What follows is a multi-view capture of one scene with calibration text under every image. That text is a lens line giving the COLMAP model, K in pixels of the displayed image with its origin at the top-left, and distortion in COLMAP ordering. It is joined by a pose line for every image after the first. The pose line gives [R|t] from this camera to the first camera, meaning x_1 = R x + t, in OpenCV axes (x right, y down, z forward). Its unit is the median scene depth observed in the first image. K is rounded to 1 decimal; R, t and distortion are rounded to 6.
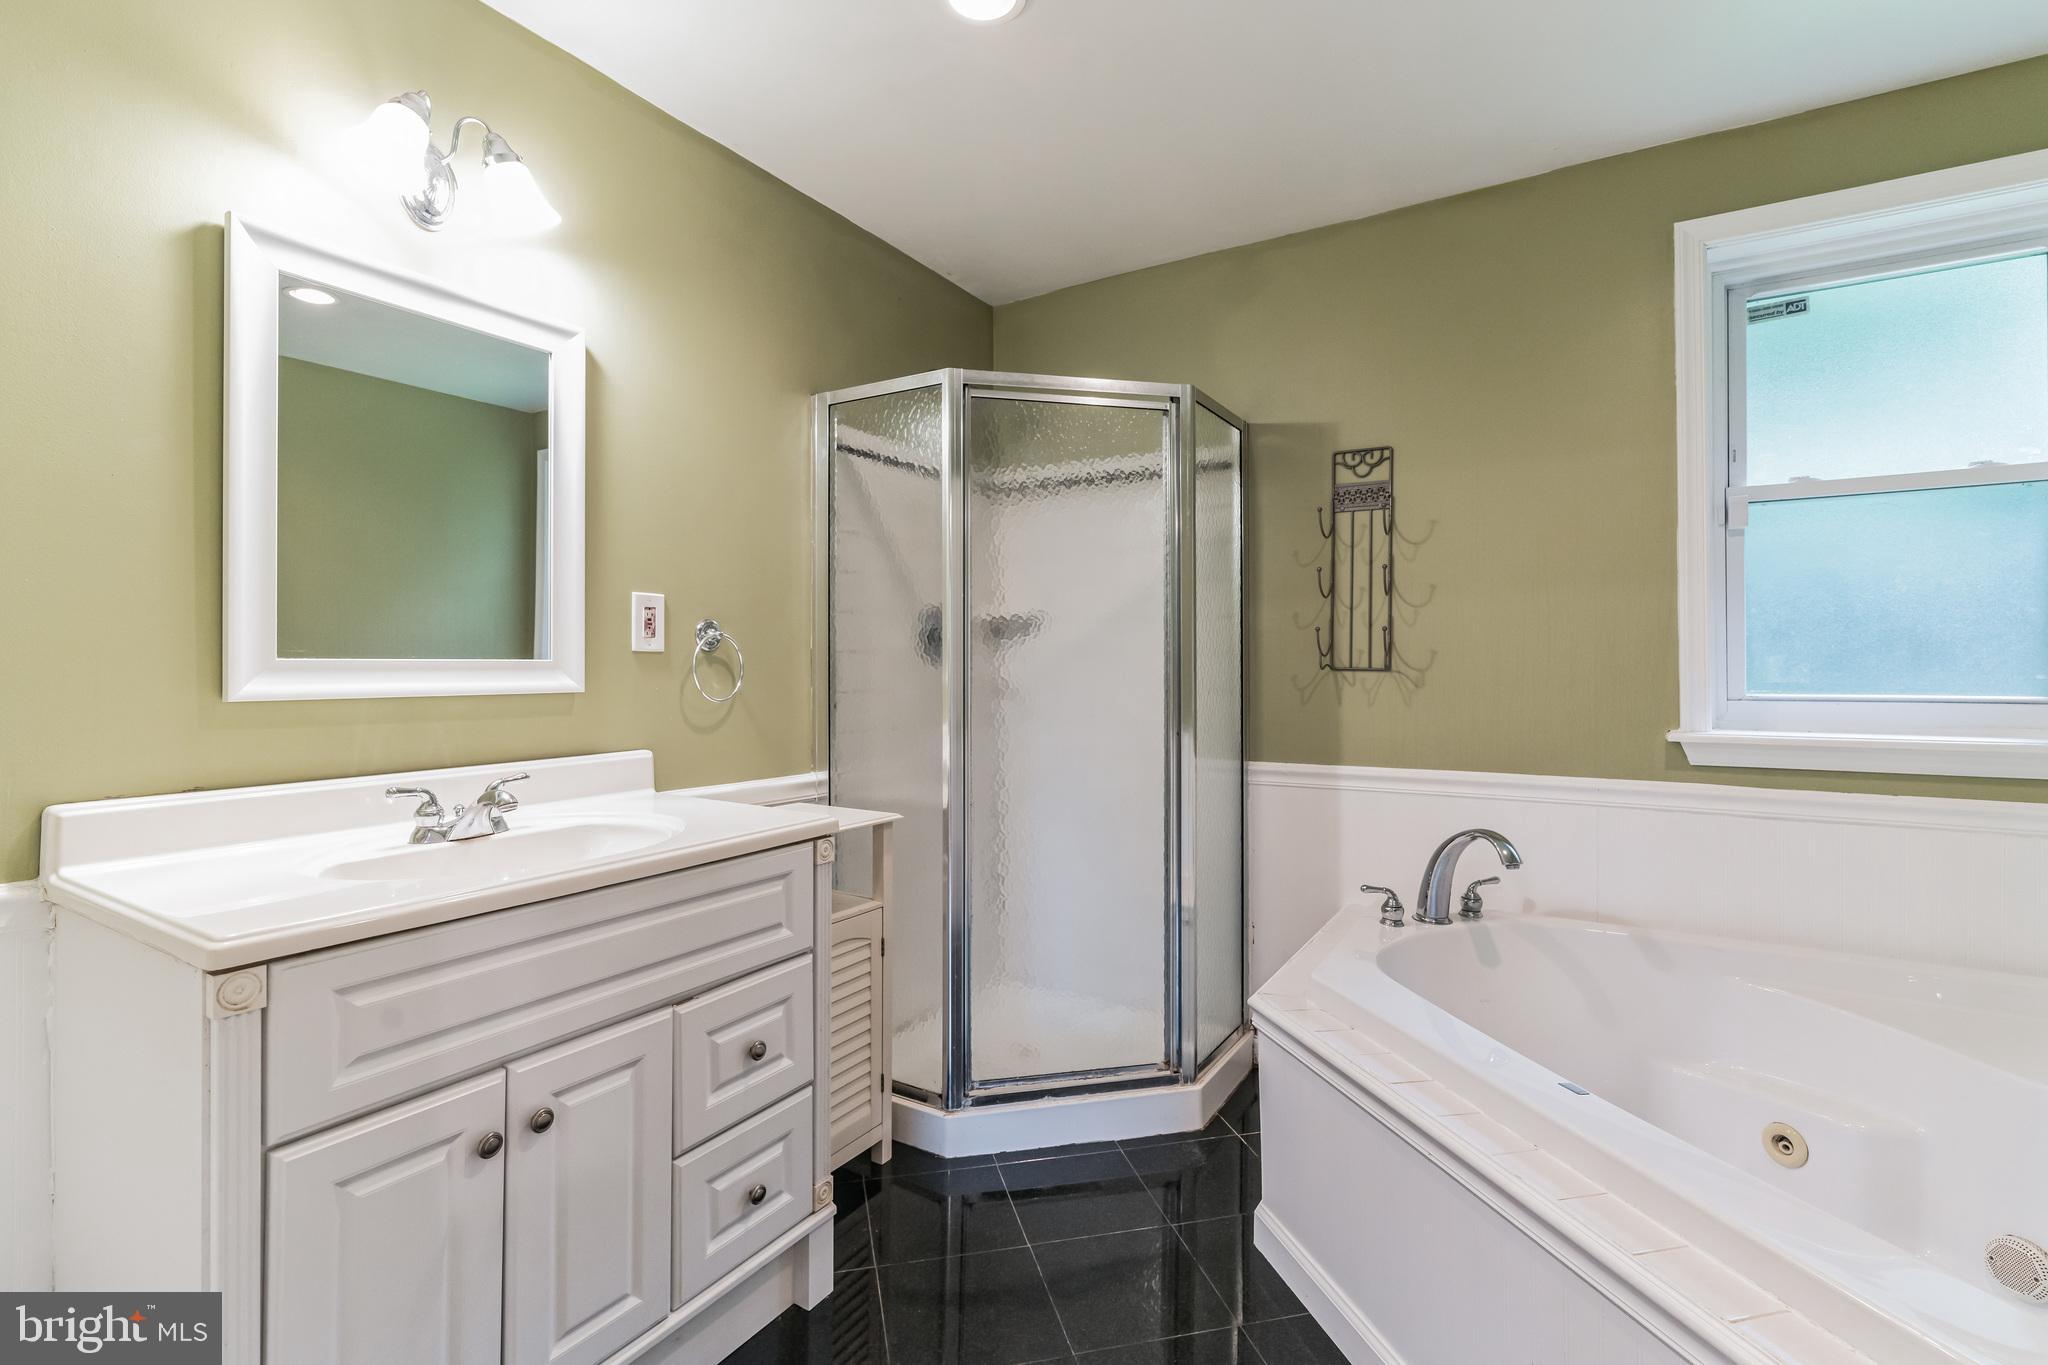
lens RADIAL K [[919.5, 0, 1016.7], [0, 919.5, 661.2], [0, 0, 1]] dist [-0.002588, -0.000219]
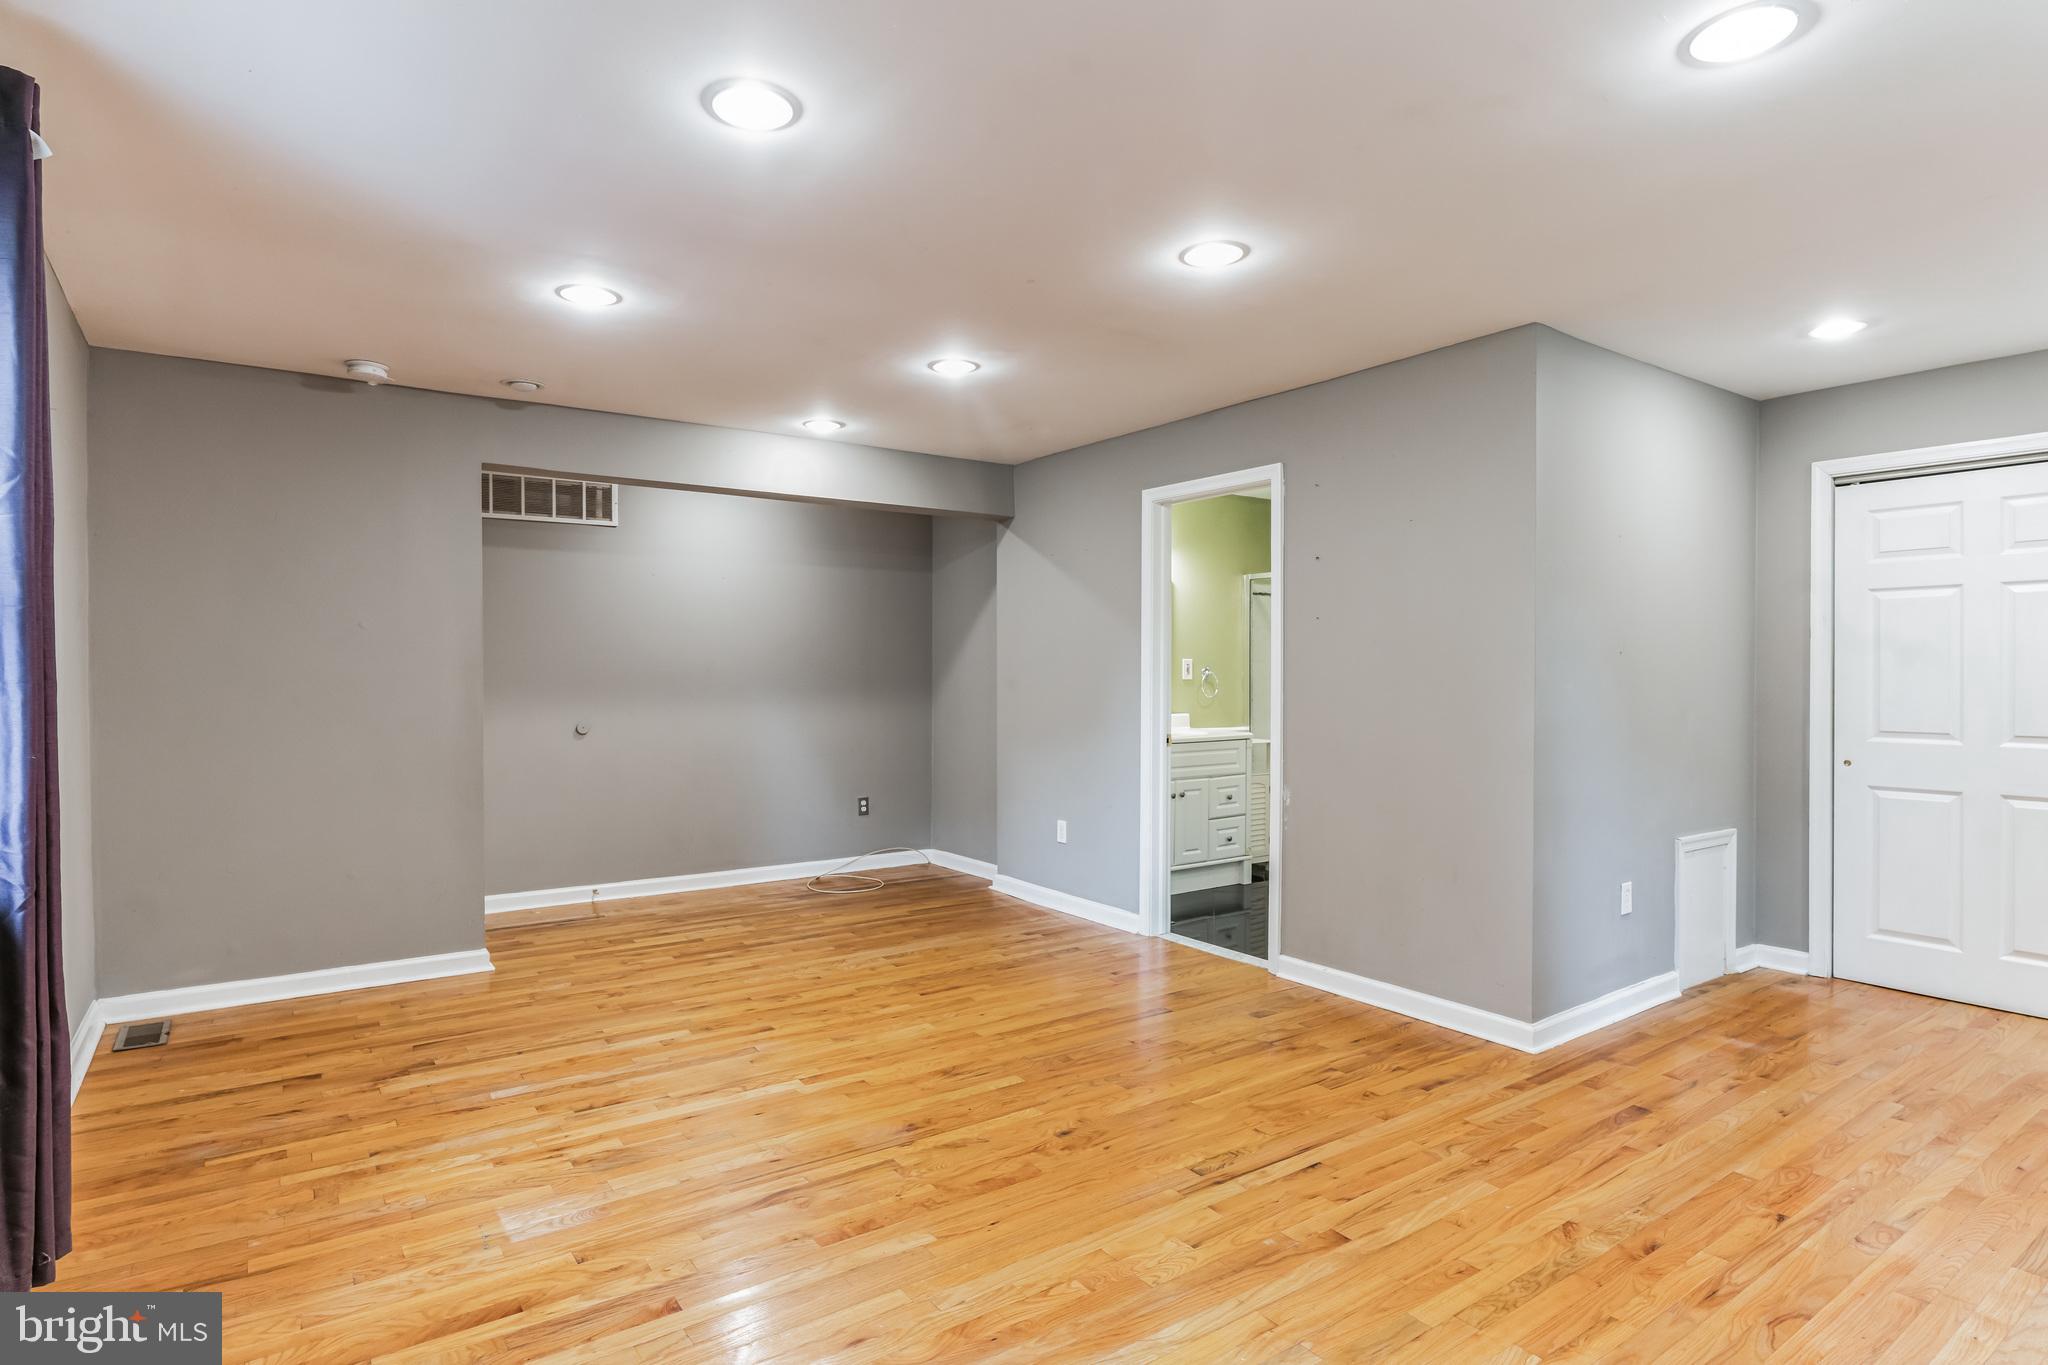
lens RADIAL K [[1062.7, 0, 1016.9], [0, 1062.7, 674.3], [0, 0, 1]] dist [-0.012925, 0.001864]
pose [[0.918468, 0.003996, -0.395474, 0.515576], [-0.000590, 0.999962, 0.008732, -0.066927], [0.395494, -0.007787, 0.918435, -2.751834]]
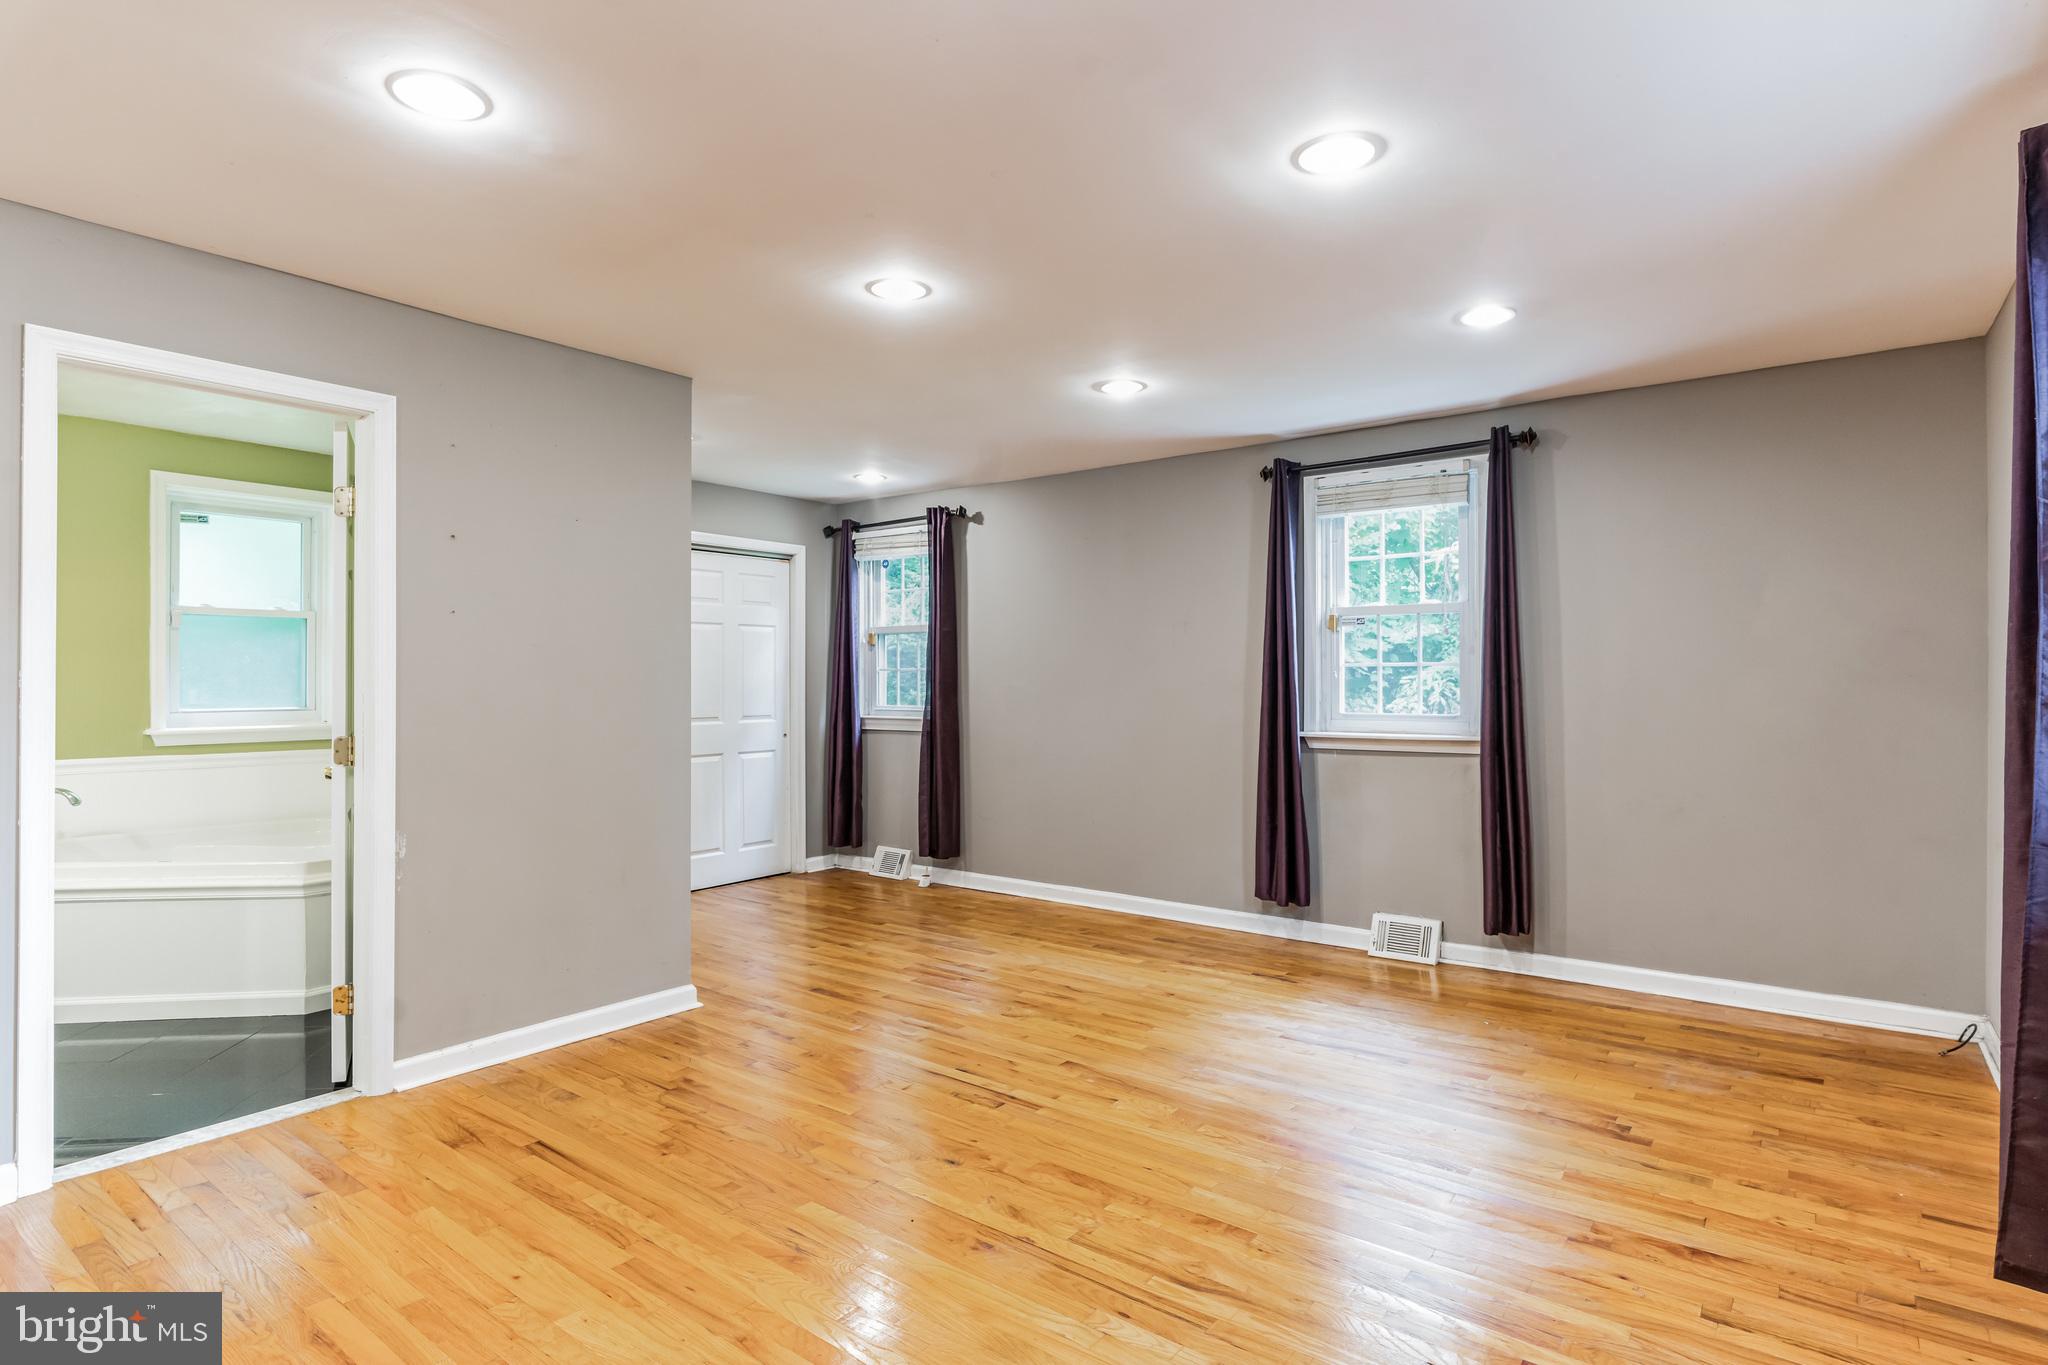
lens RADIAL K [[1062.7, 0, 1016.9], [0, 1062.7, 674.3], [0, 0, 1]] dist [-0.012925, 0.001864]
pose [[0.105698, 0.006390, 0.994378, -1.729265], [-0.007479, 0.999956, -0.005631, -0.055712], [-0.994370, -0.006842, 0.105742, -1.410161]]
